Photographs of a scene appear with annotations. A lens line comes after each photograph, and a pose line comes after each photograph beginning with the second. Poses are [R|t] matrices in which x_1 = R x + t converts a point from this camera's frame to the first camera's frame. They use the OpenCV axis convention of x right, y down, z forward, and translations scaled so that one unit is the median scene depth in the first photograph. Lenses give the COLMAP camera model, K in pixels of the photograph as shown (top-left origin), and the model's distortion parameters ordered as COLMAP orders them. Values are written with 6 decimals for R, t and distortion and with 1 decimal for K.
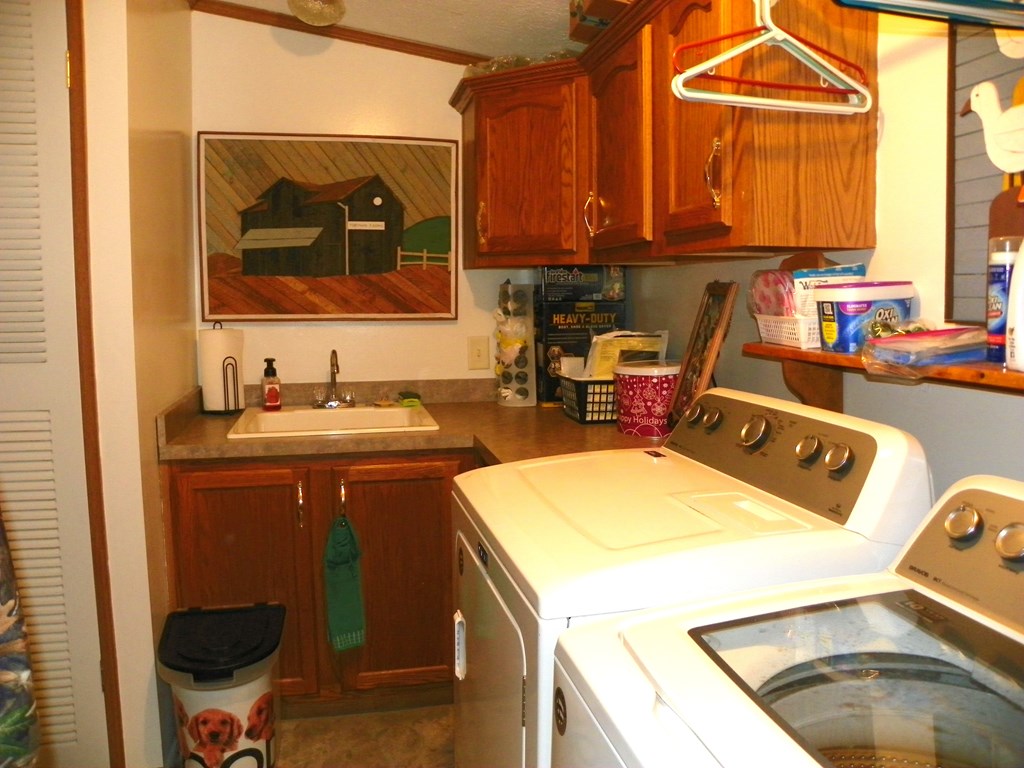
lens RADIAL K [[792.3, 0, 520.3], [0, 792.3, 379.5], [0, 0, 1]] dist [-0.144333, 0.084070]
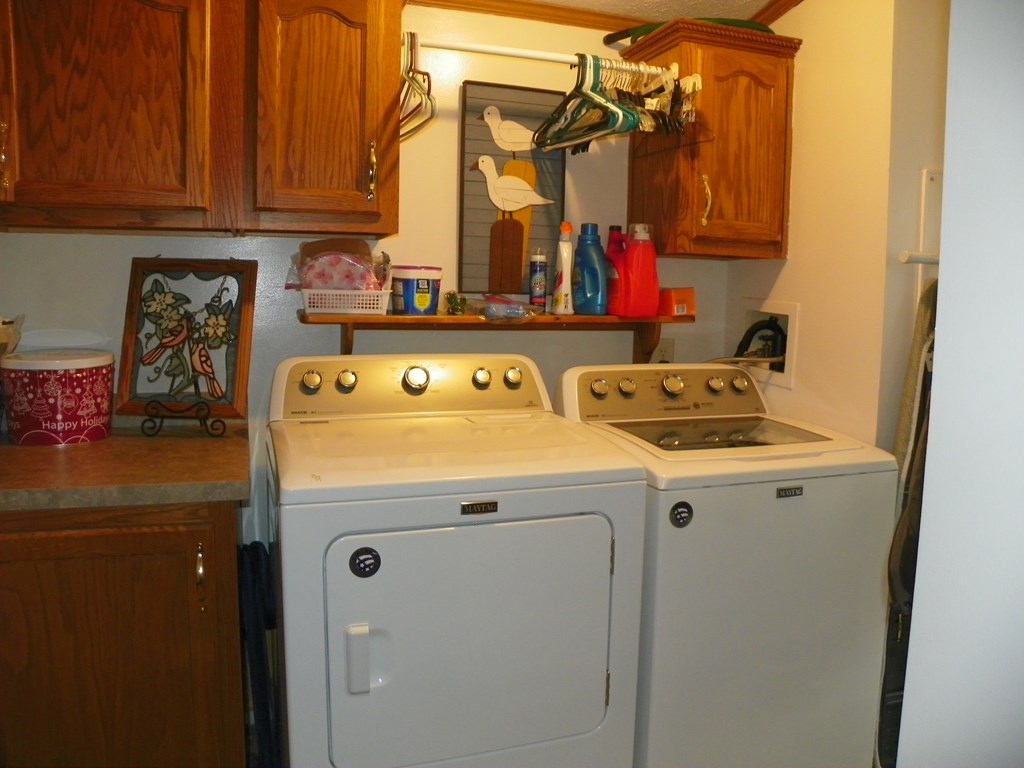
lens RADIAL K [[792.3, 0, 520.3], [0, 792.3, 379.5], [0, 0, 1]] dist [-0.144333, 0.084070]
pose [[-0.123019, -0.104695, 0.986866, -1.085282], [0.086751, 0.989479, 0.115786, -0.072015], [-0.988605, 0.099856, -0.112642, 1.024118]]
